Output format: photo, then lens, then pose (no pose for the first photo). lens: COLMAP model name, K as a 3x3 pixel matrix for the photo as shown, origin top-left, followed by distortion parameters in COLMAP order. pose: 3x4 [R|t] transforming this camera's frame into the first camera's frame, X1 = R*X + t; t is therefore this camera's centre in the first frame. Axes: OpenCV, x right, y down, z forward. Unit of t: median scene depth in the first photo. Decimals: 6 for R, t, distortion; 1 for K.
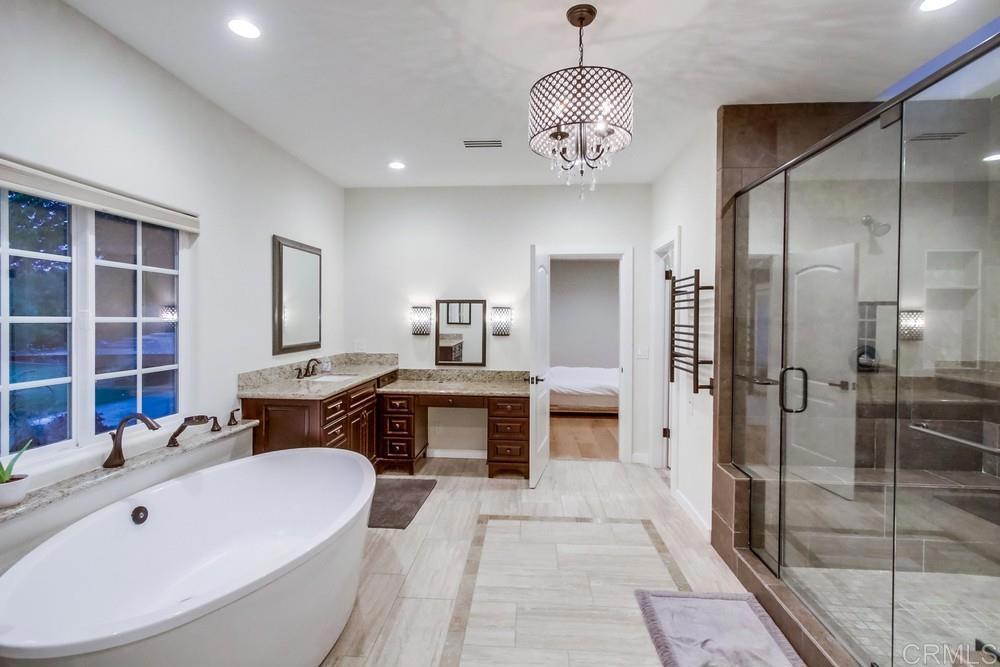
lens RADIAL K [[457.9, 0, 496.6], [0, 457.9, 327.8], [0, 0, 1]] dist [0.005215, 0.002156]
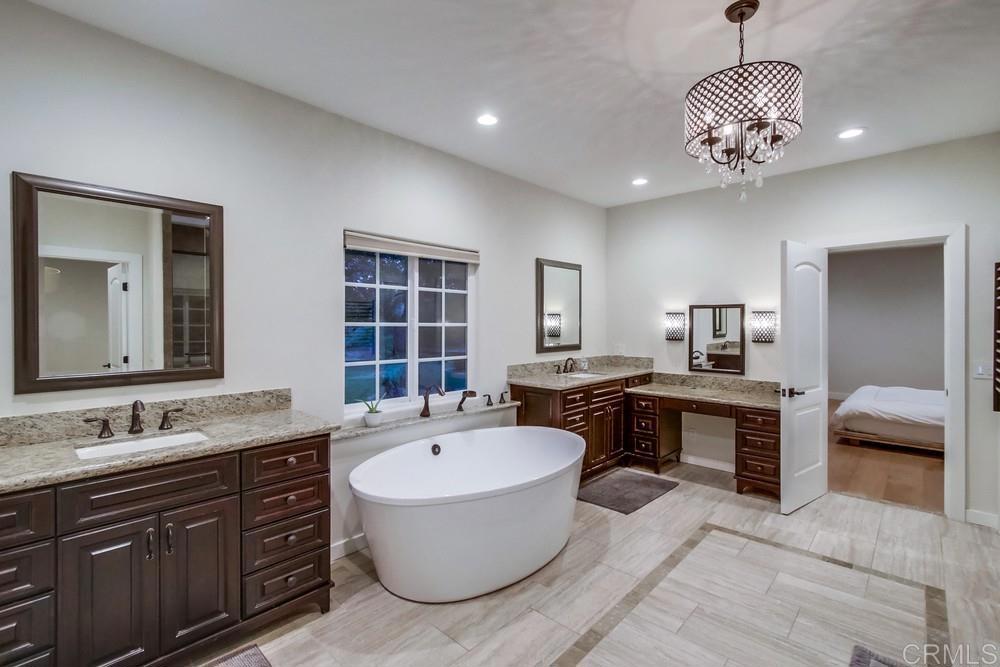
lens RADIAL K [[457.9, 0, 499.9], [0, 457.9, 327.3], [0, 0, 1]] dist [0.005215, 0.002156]
pose [[0.787032, 0.006593, -0.616877, 0.233198], [-0.013964, 0.999877, -0.007131, -0.000343], [0.616754, 0.014226, 0.787028, -0.062579]]
